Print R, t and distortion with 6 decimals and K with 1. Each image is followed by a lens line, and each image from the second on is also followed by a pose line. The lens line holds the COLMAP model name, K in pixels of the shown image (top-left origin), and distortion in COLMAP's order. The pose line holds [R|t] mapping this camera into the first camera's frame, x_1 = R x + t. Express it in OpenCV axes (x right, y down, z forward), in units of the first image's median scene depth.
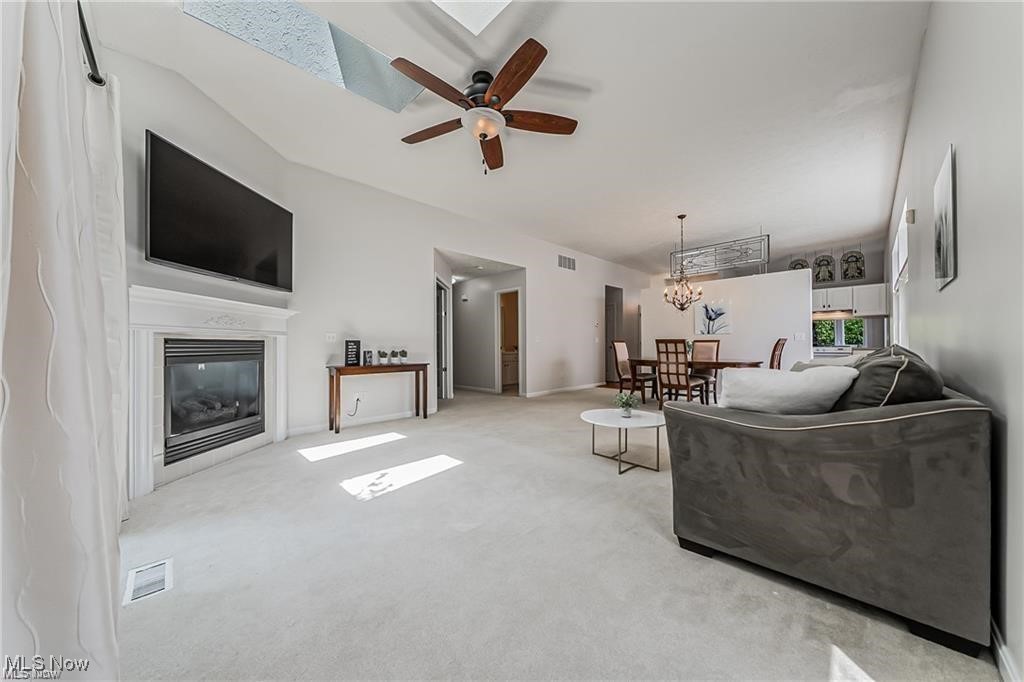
lens RADIAL K [[351.5, 0, 515.0], [0, 351.5, 344.1], [0, 0, 1]] dist [0.000463, 0.000040]
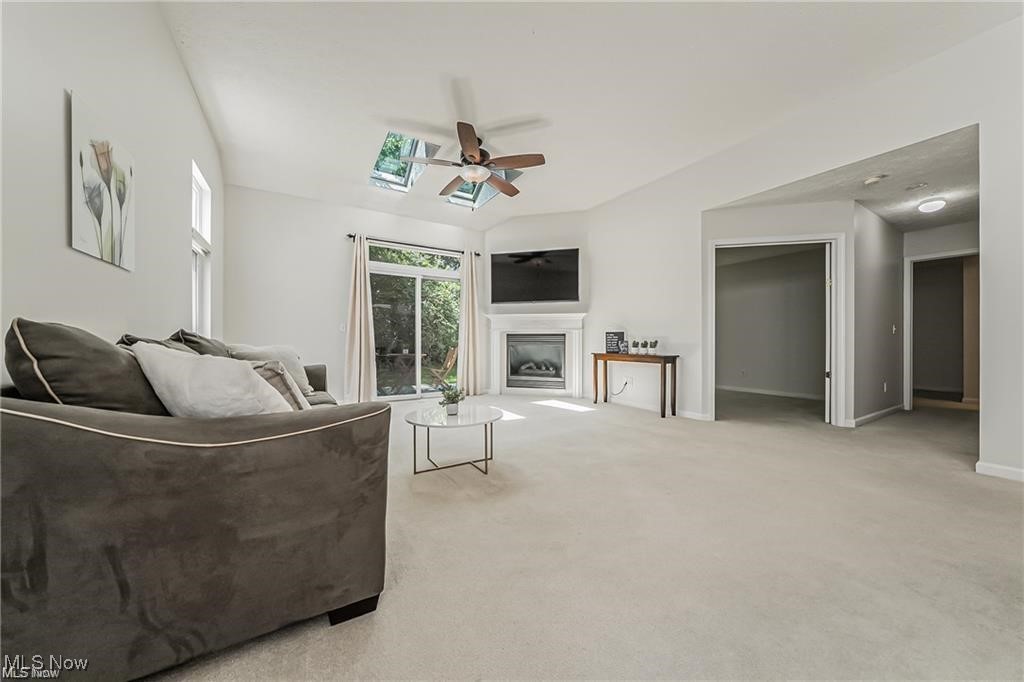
lens RADIAL K [[355.4, 0, 516.1], [0, 355.4, 343.6], [0, 0, 1]] dist [-0.002720, -0.000172]
pose [[-0.228218, 0.008959, -0.973569, 0.523674], [0.003378, 0.999959, 0.008410, 0.011468], [0.973604, -0.001369, -0.228239, 0.627839]]
